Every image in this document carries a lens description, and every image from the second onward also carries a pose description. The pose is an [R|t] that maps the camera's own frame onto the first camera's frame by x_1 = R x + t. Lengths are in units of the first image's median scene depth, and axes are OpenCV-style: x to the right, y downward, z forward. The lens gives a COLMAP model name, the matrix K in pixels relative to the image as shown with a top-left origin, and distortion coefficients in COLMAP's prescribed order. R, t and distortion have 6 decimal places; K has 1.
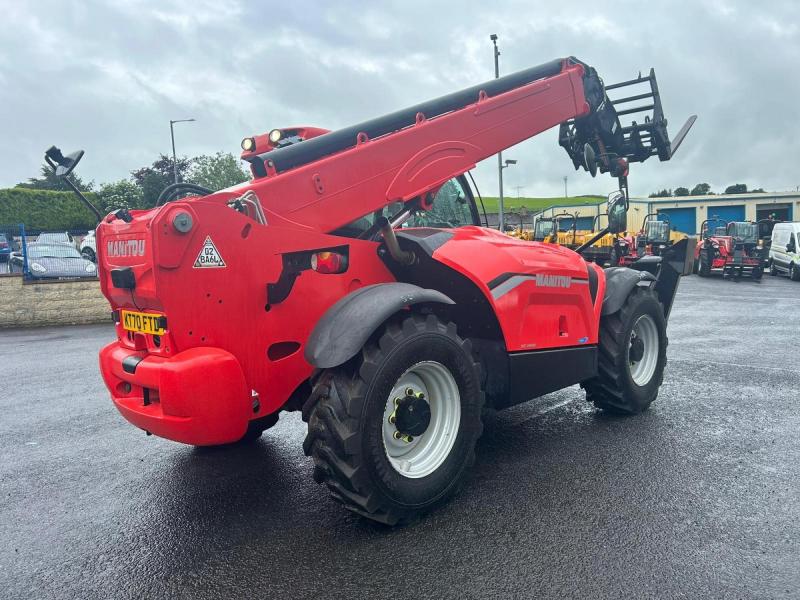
lens RADIAL K [[603.0, 0, 395.1], [0, 603.0, 302.2], [0, 0, 1]] dist [0.070837, -0.083298]
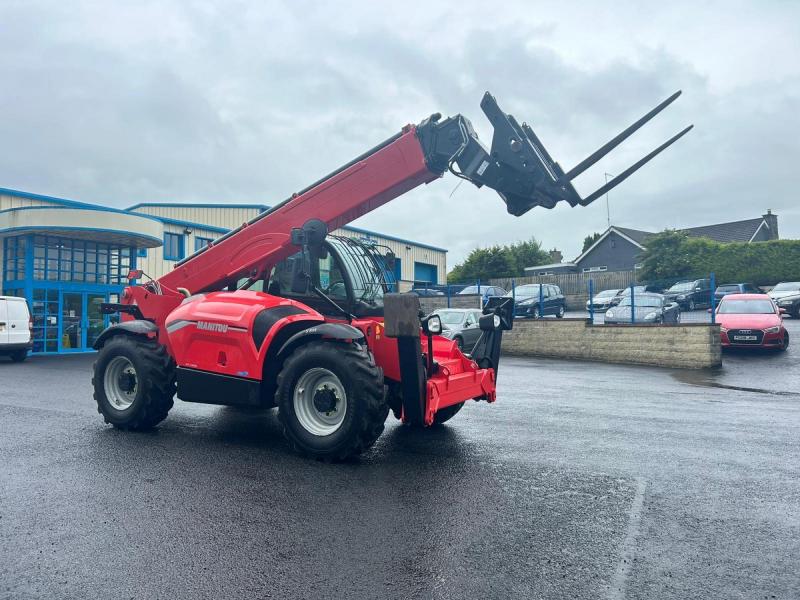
lens RADIAL K [[603.0, 0, 404.6], [0, 603.0, 299.7], [0, 0, 1]] dist [0.070837, -0.083298]
pose [[0.242734, 0.005749, -0.970076, 1.700302], [-0.083460, 0.996399, -0.014978, -0.110417], [0.966496, 0.084598, 0.242340, 1.007724]]
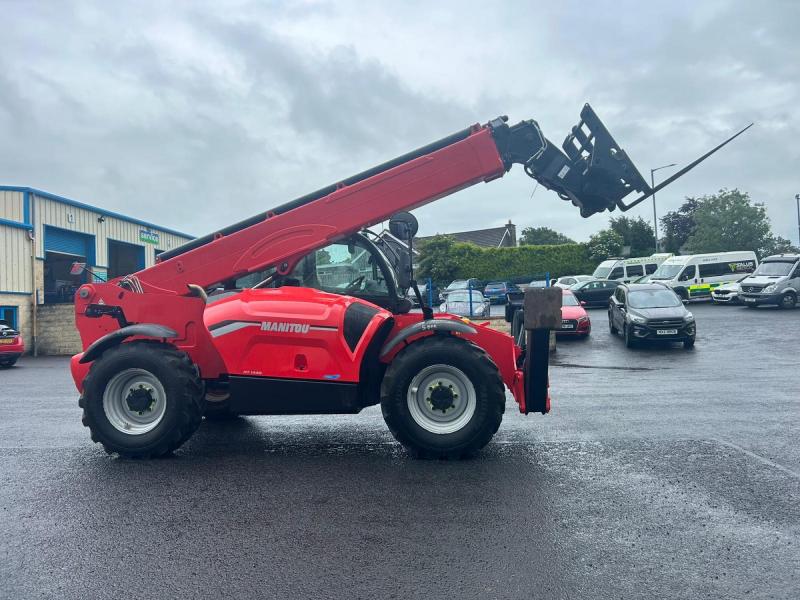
lens RADIAL K [[603.0, 0, 406.6], [0, 603.0, 296.6], [0, 0, 1]] dist [0.070837, -0.083298]
pose [[0.625910, -0.004077, -0.779885, 1.361408], [-0.056015, 0.997169, -0.050169, -0.047227], [0.777881, 0.075086, 0.623909, 0.341092]]
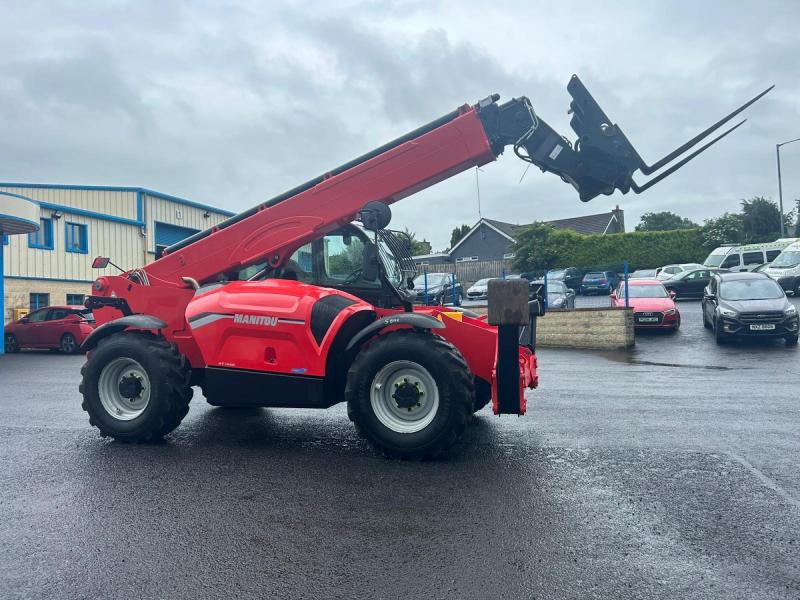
lens RADIAL K [[603.0, 0, 403.9], [0, 603.0, 298.2], [0, 0, 1]] dist [0.070837, -0.083298]
pose [[0.465642, 0.012796, -0.884881, 1.478319], [-0.064018, 0.997763, -0.019259, -0.072727], [0.882655, 0.065616, 0.465419, 0.612016]]
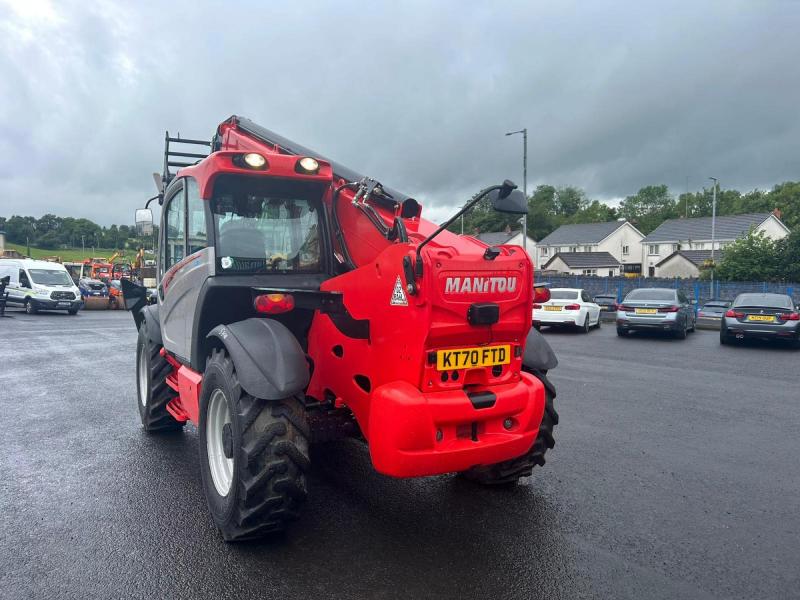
lens RADIAL K [[603.0, 0, 395.6], [0, 603.0, 305.3], [0, 0, 1]] dist [0.070837, -0.083298]
pose [[0.264295, -0.029438, 0.963993, -0.997403], [0.080110, 0.996750, 0.008475, -0.051148], [-0.961109, 0.074985, 0.265794, 0.601659]]
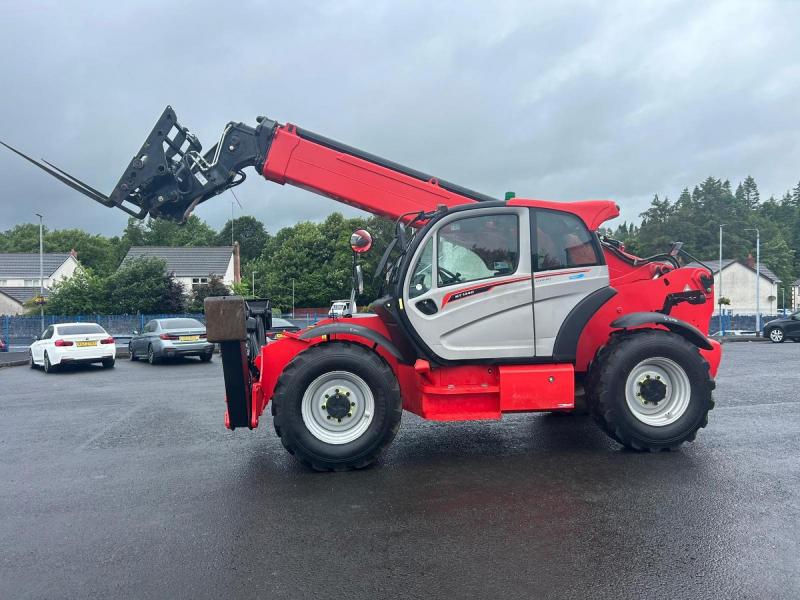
lens RADIAL K [[603.0, 0, 394.2], [0, 603.0, 295.7], [0, 0, 1]] dist [0.070837, -0.083298]
pose [[-0.770414, 0.048199, 0.635720, -0.684051], [0.098249, 0.994202, 0.043687, -0.180376], [-0.629929, 0.096116, -0.770683, 2.279077]]
